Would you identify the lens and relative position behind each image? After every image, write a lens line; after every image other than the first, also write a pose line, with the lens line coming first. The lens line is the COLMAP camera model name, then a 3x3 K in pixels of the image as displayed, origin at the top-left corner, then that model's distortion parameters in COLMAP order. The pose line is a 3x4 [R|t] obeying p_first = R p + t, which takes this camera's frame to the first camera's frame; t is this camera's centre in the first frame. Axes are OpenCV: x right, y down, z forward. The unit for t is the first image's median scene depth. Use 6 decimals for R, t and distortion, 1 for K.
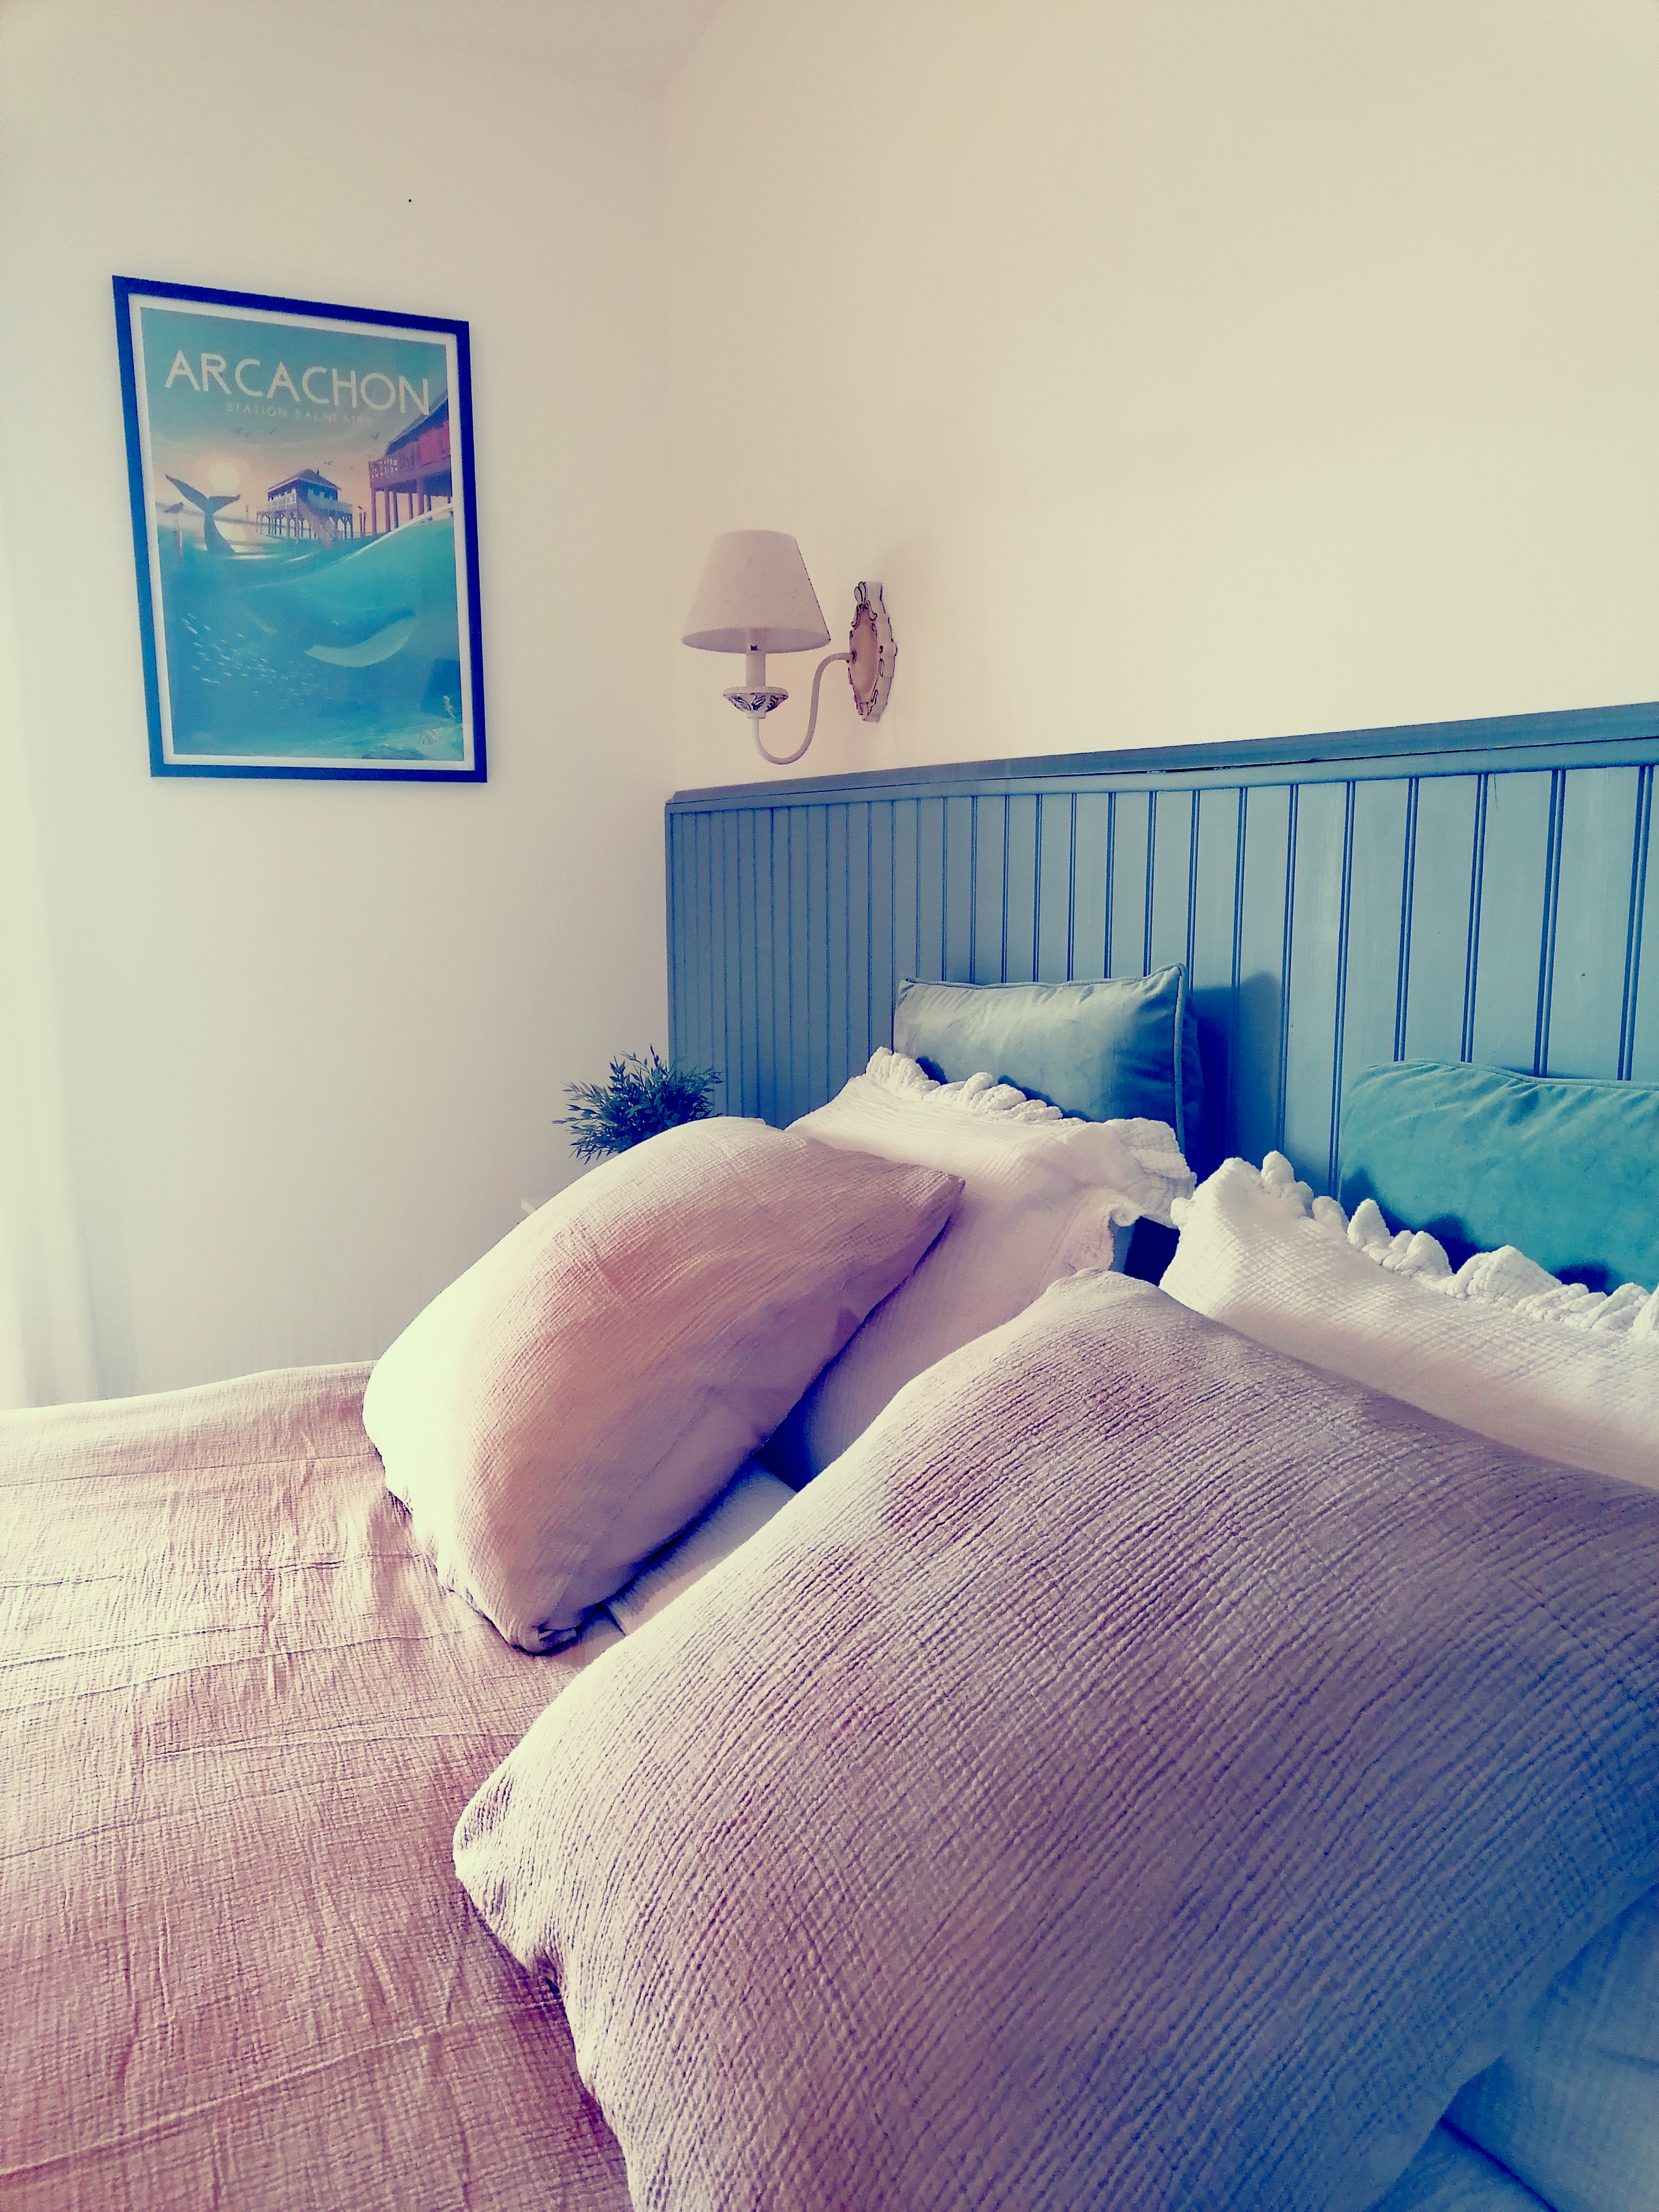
lens RADIAL K [[1652.8, 0, 830.7], [0, 1652.8, 1115.5], [0, 0, 1]] dist [0.039756, -0.016217]
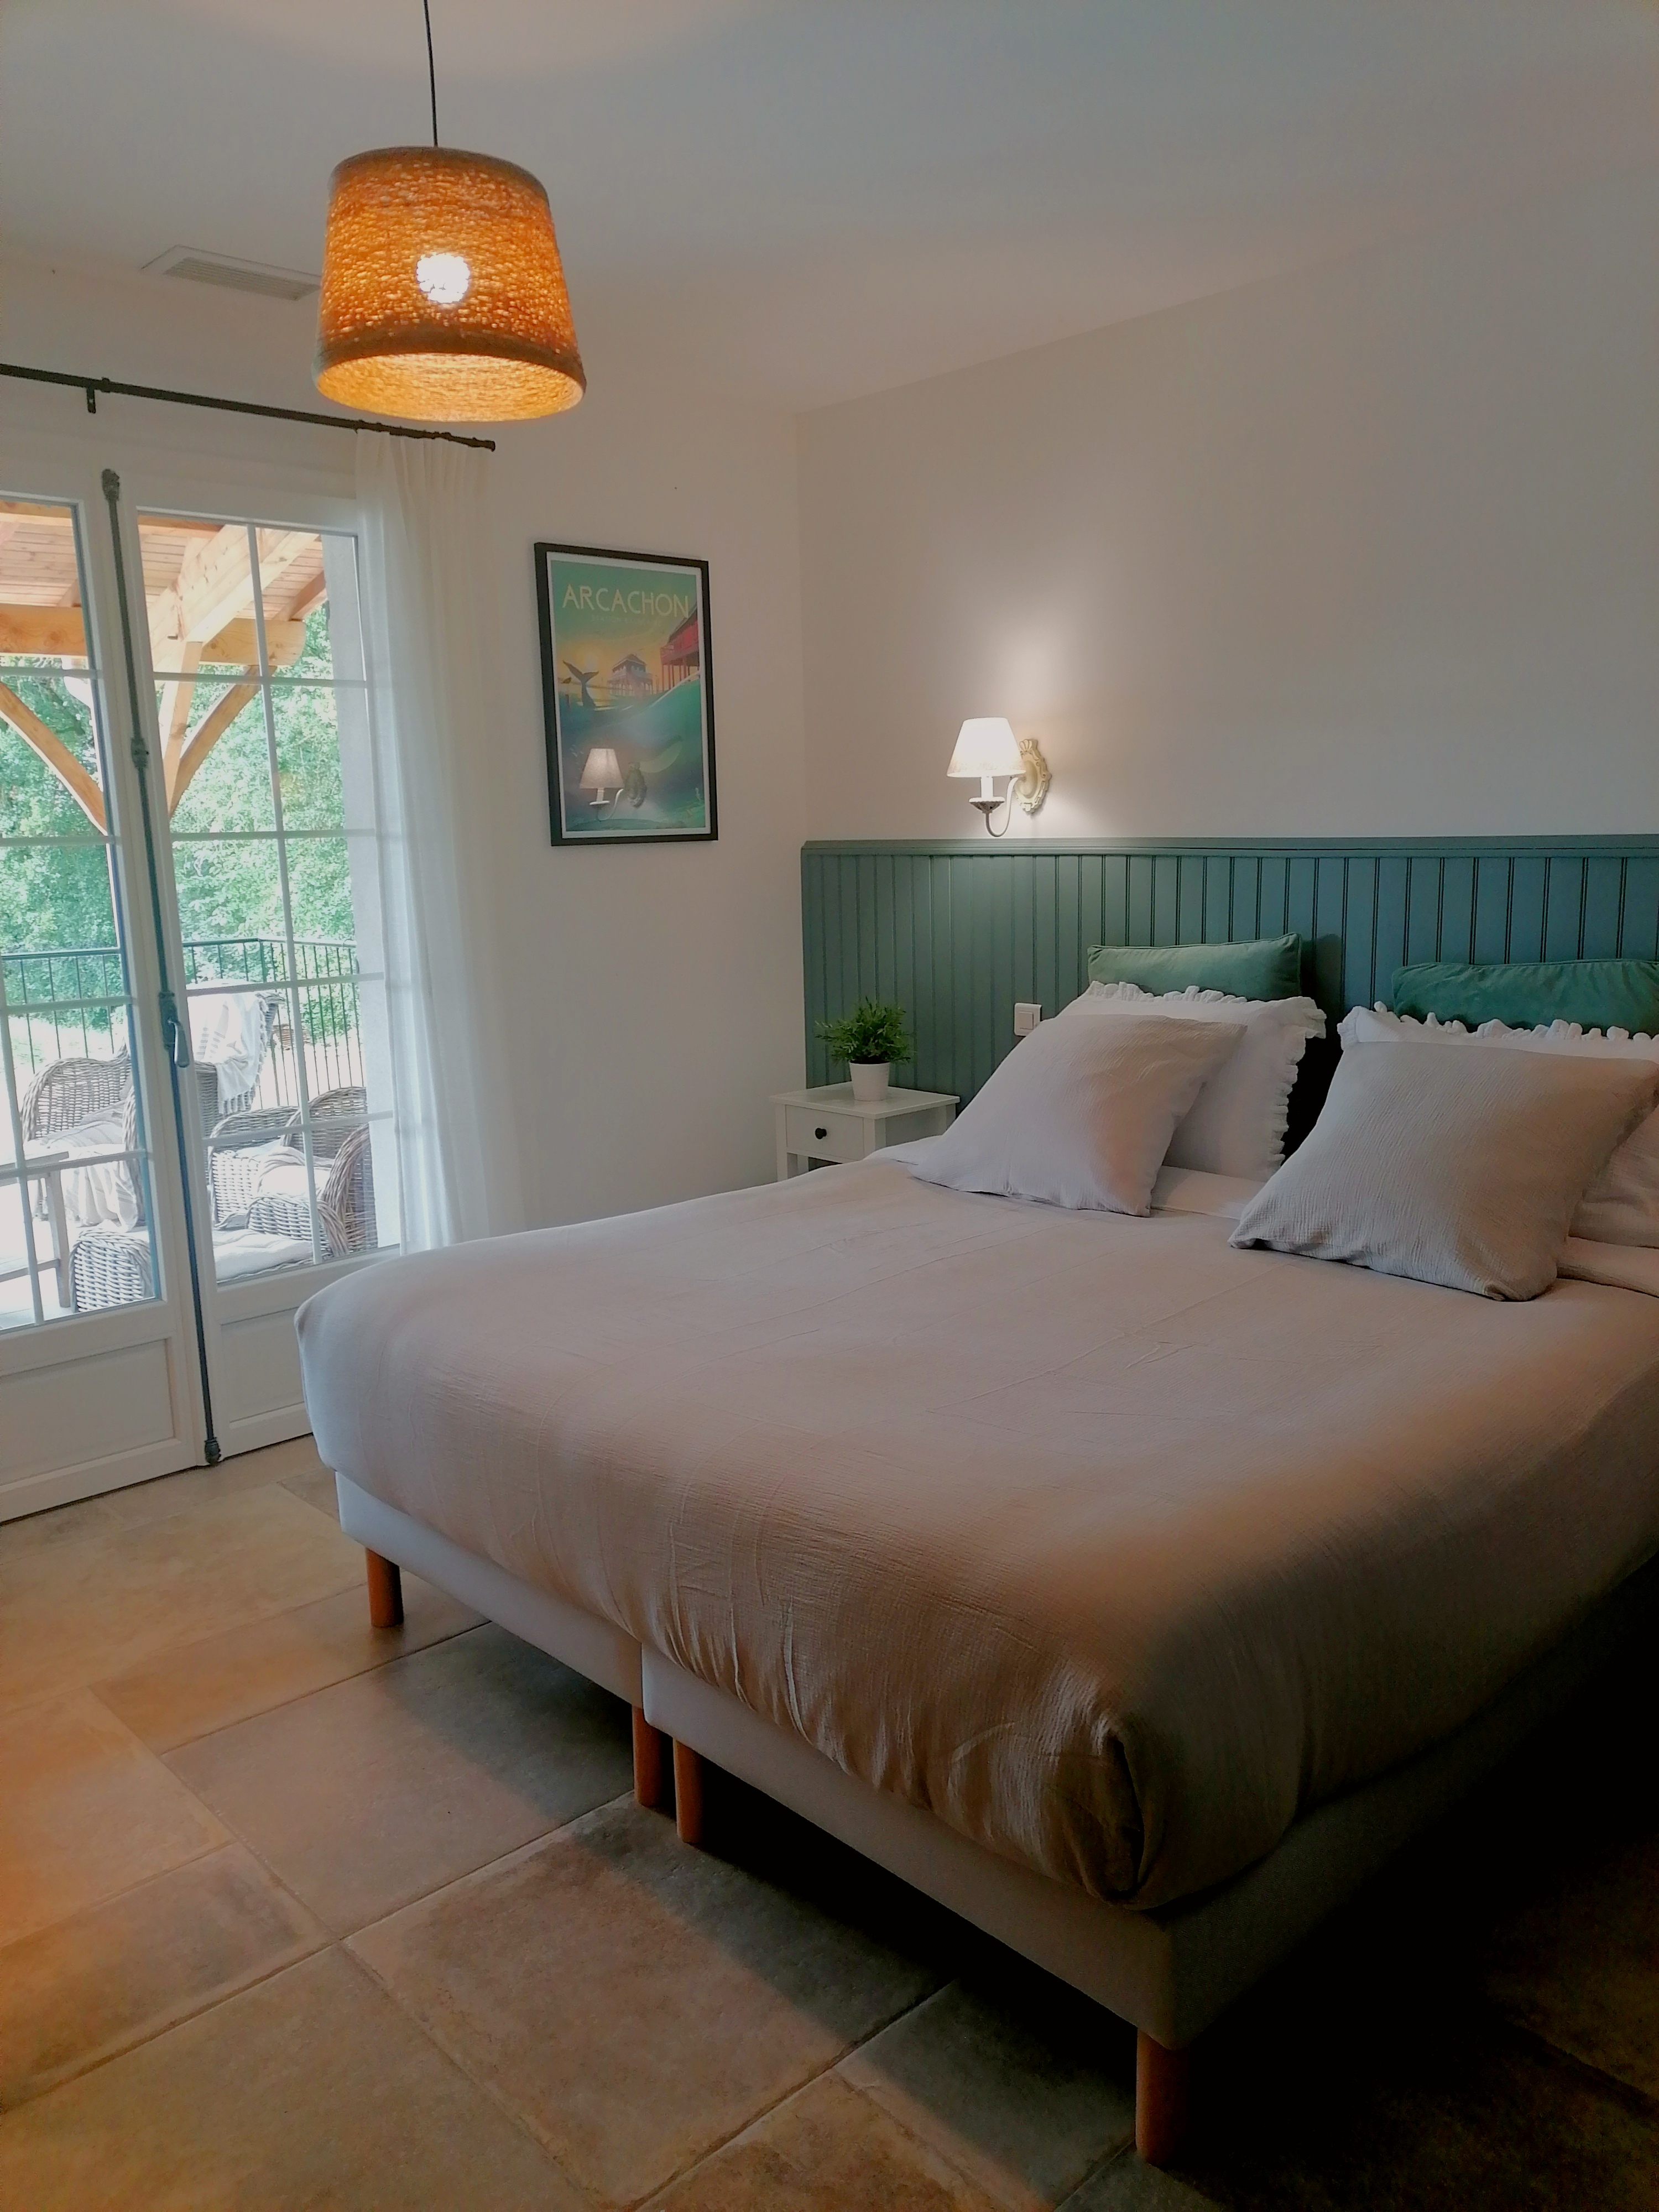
lens RADIAL K [[1652.8, 0, 833.5], [0, 1652.8, 1109.1], [0, 0, 1]] dist [0.039756, -0.016217]
pose [[0.936502, -0.083060, 0.340683, -0.726415], [0.078885, 0.996542, 0.026115, 0.027602], [-0.341674, 0.002418, 0.939815, -0.590337]]
